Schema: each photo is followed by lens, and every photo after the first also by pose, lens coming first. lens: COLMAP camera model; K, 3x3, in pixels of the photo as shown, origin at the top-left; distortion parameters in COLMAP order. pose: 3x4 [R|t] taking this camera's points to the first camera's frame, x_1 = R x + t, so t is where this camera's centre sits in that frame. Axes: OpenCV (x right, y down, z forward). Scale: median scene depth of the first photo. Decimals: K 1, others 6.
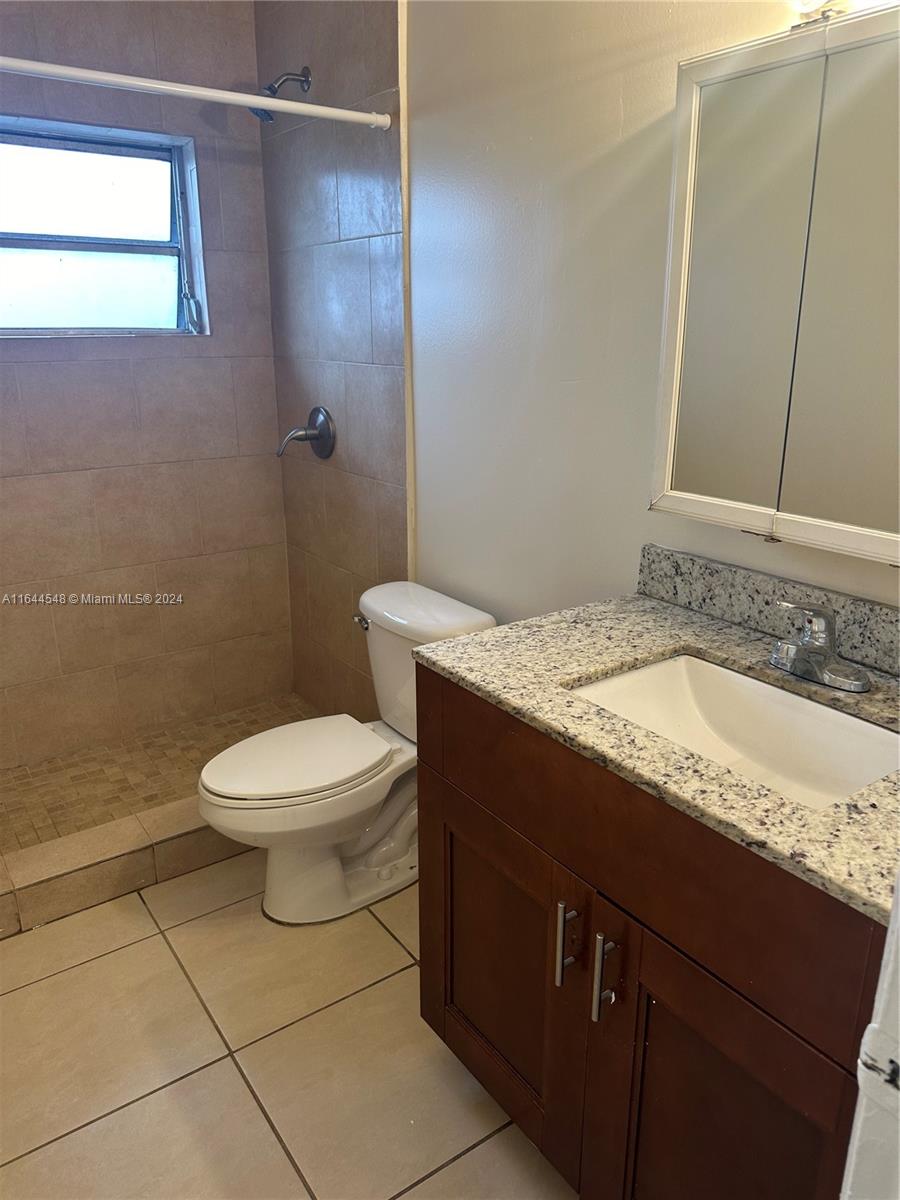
lens RADIAL K [[849.8, 0, 447.6], [0, 849.8, 600.6], [0, 0, 1]] dist [0.118467, -0.202012]
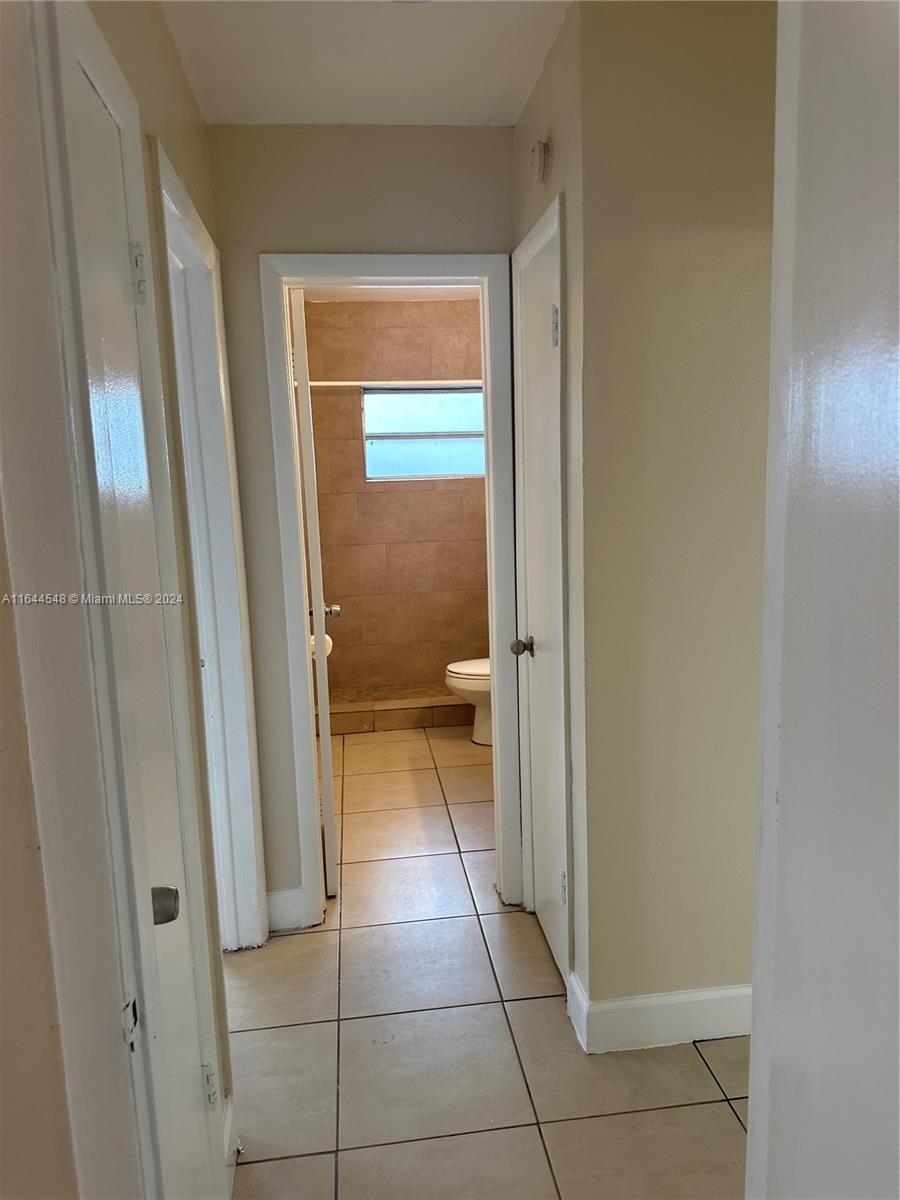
lens RADIAL K [[849.8, 0, 447.6], [0, 849.8, 600.6], [0, 0, 1]] dist [0.118467, -0.202012]
pose [[0.880430, 0.049142, -0.471622, 0.649955], [-0.114373, 0.987257, -0.110643, 0.238195], [0.460175, 0.151355, 0.874832, -0.843265]]
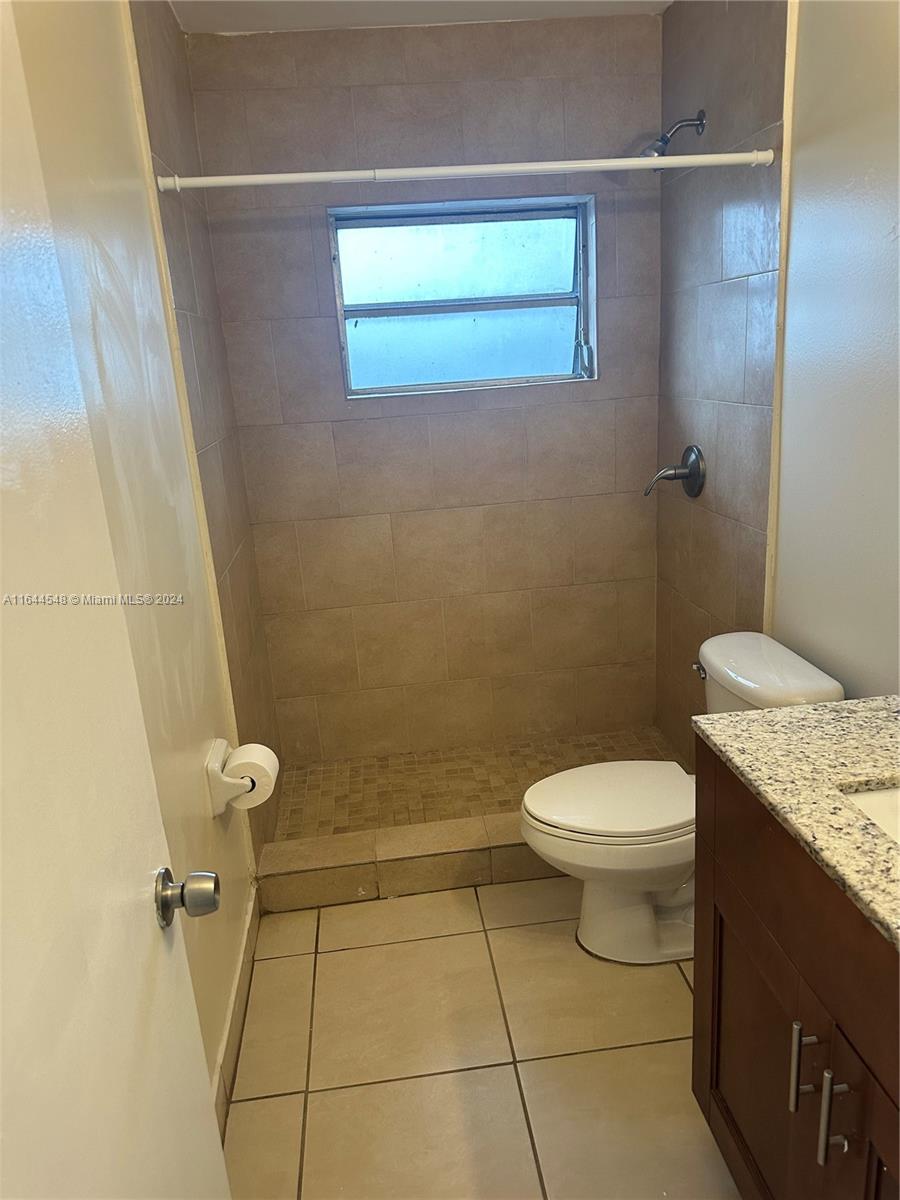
lens RADIAL K [[849.8, 0, 447.6], [0, 849.8, 600.6], [0, 0, 1]] dist [0.118467, -0.202012]
pose [[0.871397, 0.080264, -0.483967, 0.113033], [-0.084974, 0.996308, 0.012236, -0.040950], [0.483163, 0.030462, 0.875001, -0.000551]]
